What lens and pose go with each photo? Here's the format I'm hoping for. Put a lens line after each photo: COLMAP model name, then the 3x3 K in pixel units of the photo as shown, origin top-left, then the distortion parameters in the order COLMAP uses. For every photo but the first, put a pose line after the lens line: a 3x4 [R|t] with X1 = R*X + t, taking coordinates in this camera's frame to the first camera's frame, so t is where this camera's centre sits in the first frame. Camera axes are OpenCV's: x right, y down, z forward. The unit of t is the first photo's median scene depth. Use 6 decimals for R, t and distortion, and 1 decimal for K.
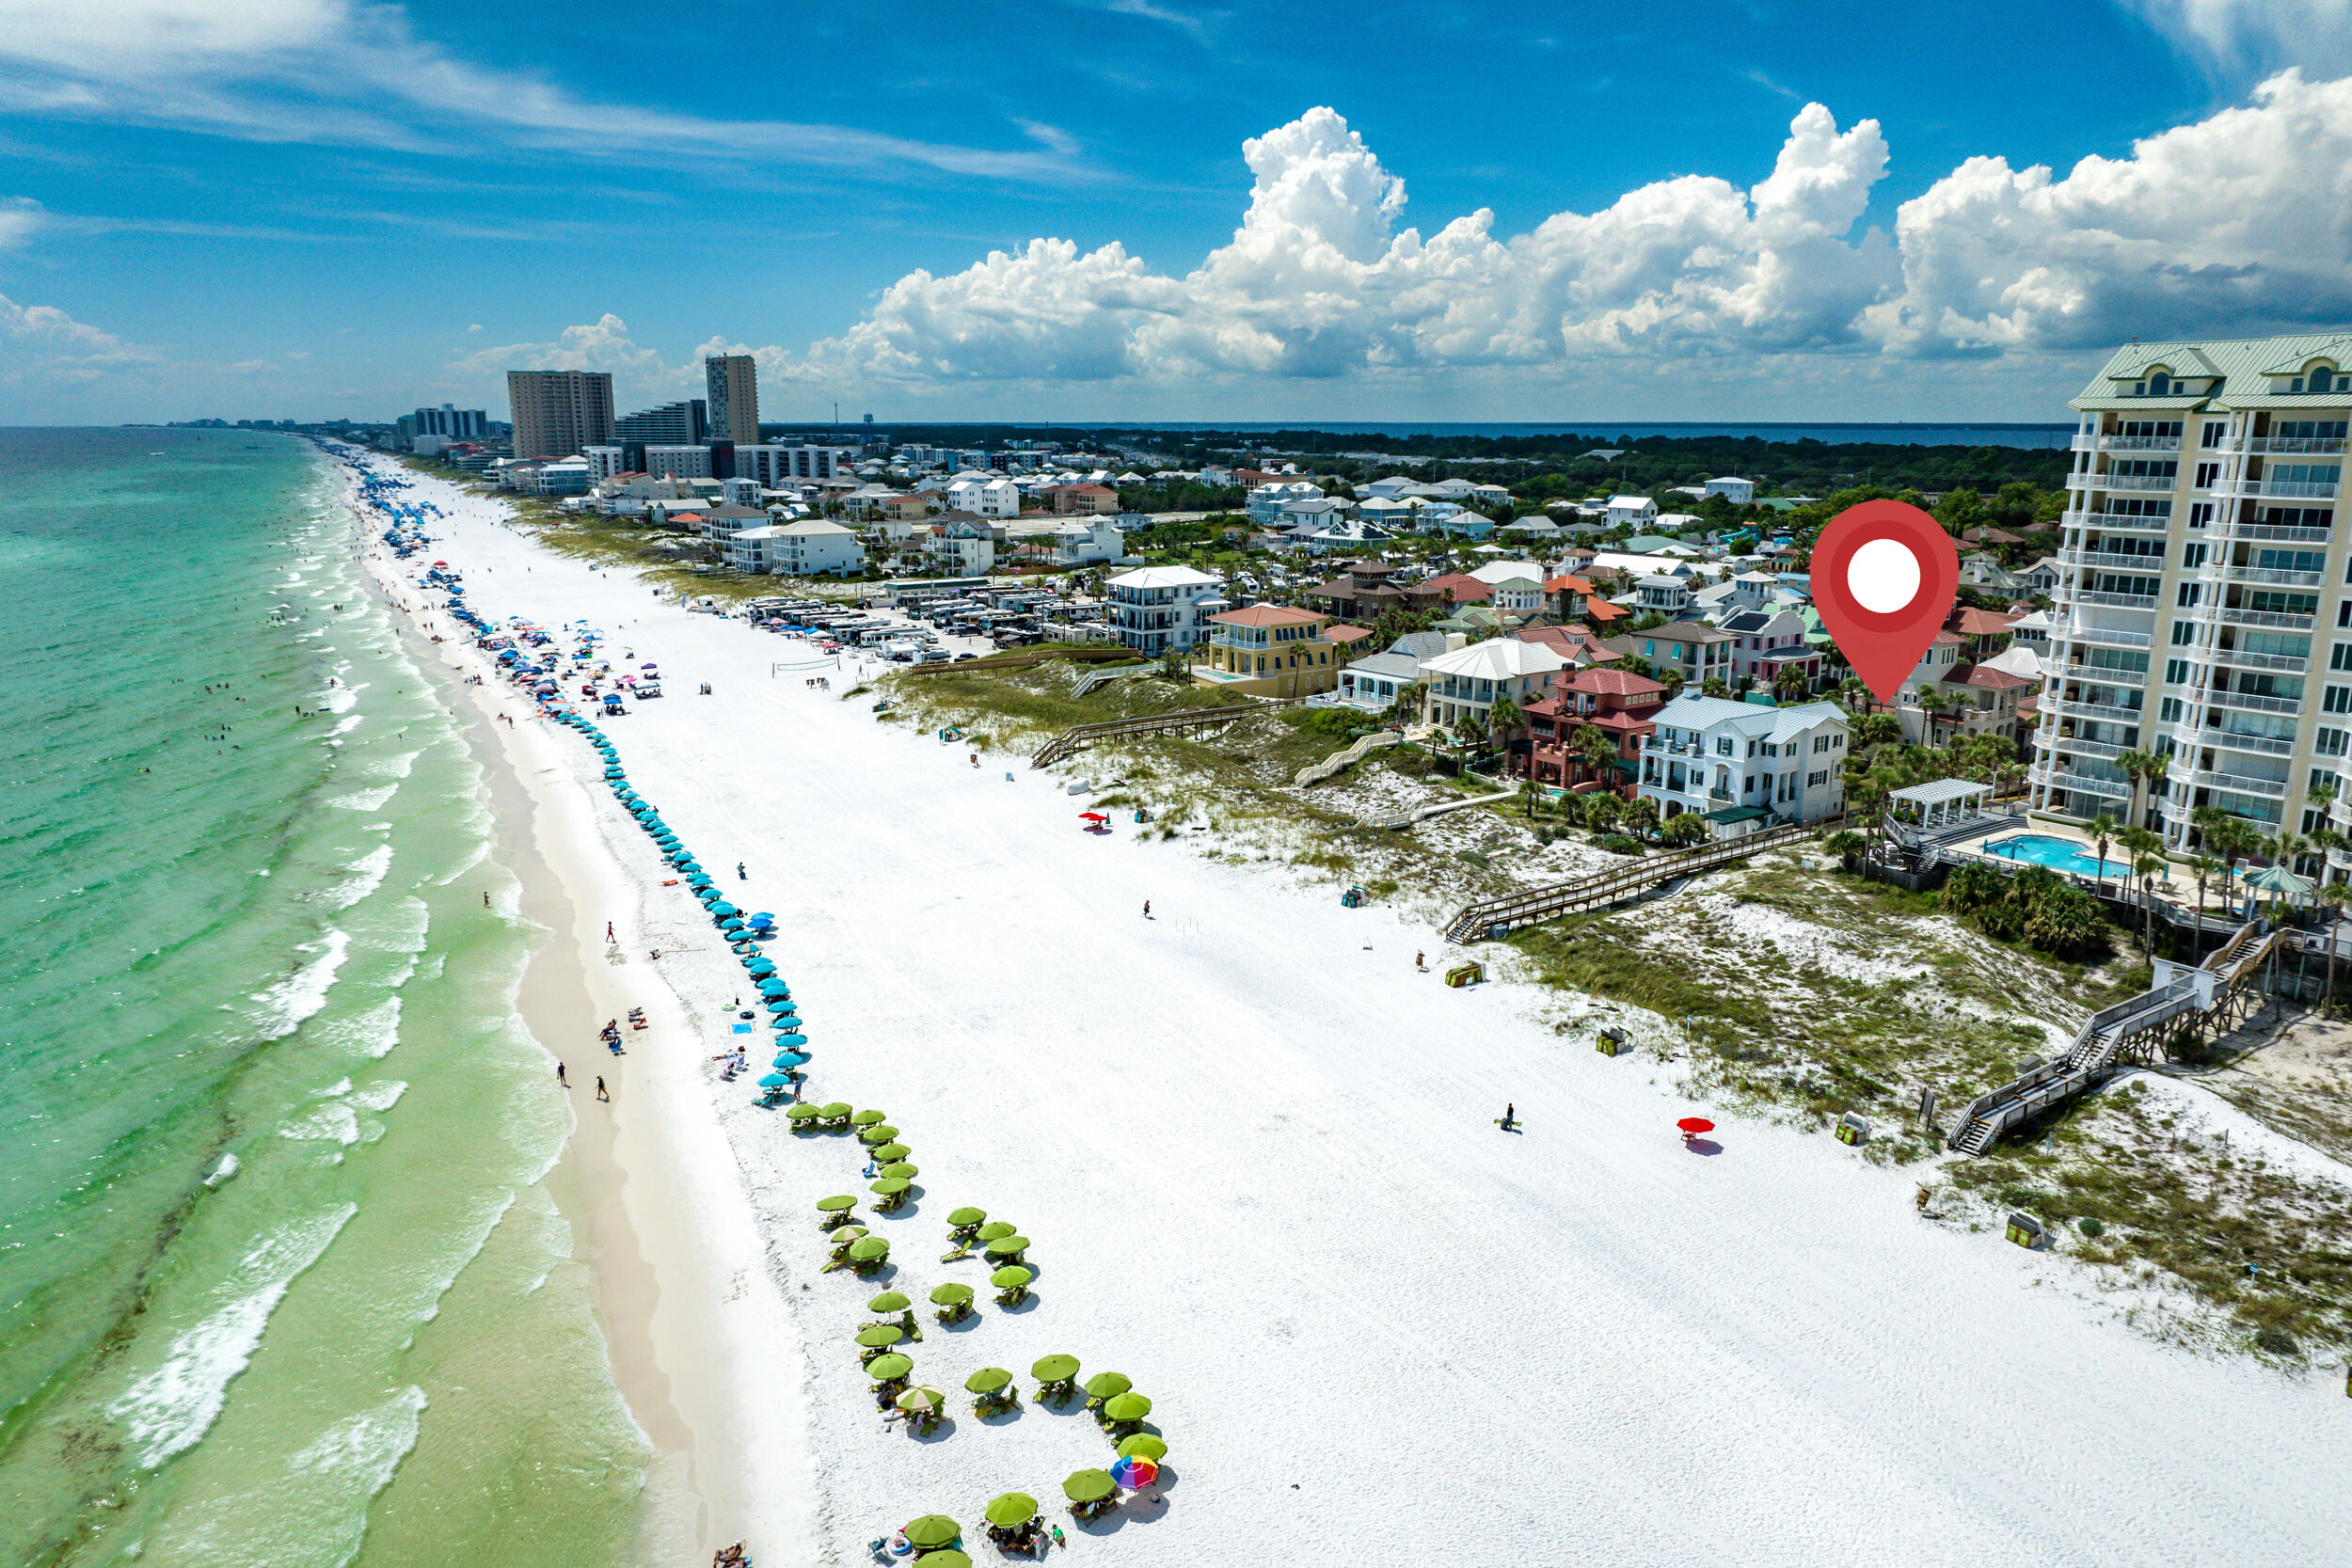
lens RADIAL K [[1627.2, 0, 1176.0], [0, 1627.2, 784.0], [0, 0, 1]] dist [0.006453, -0.000119]
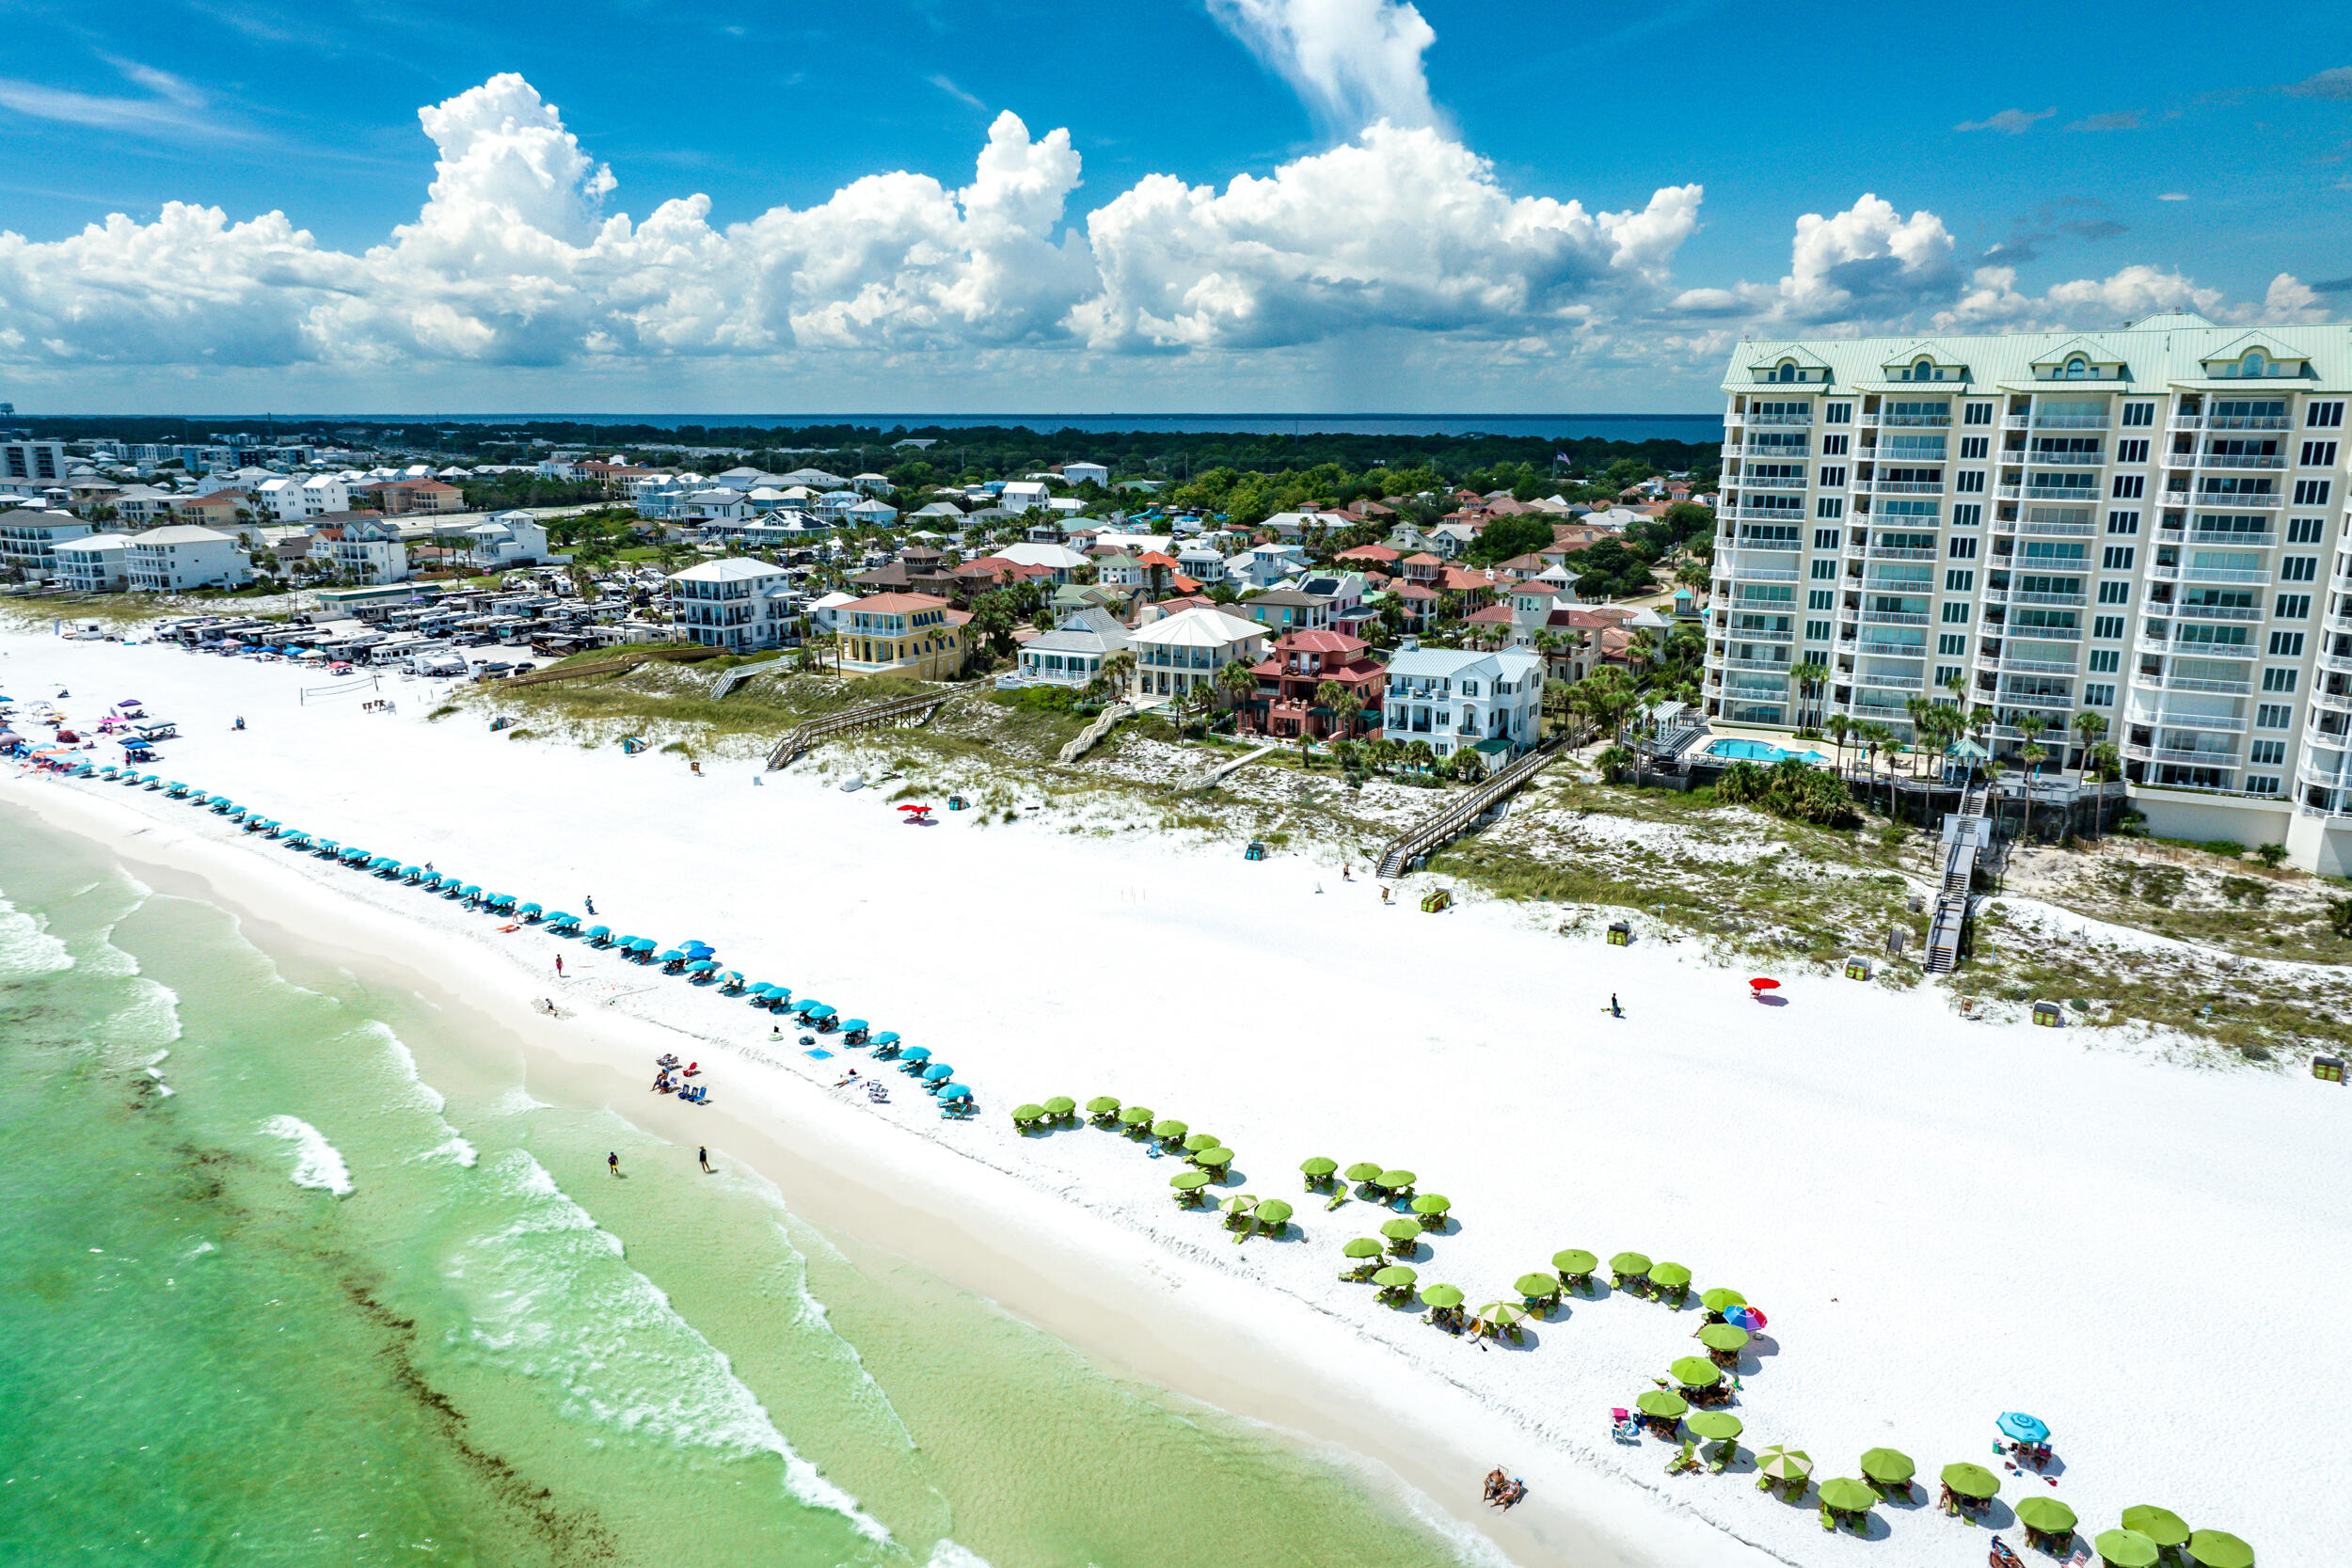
lens RADIAL K [[1625.6, 0, 1176.0], [0, 1625.6, 784.0], [0, 0, 1]] dist [0.000602, -0.004173]
pose [[0.902443, -0.096323, 0.419902, -0.284113], [0.094100, 0.995222, 0.026060, -0.004549], [-0.420406, 0.015995, 0.907195, 0.047686]]
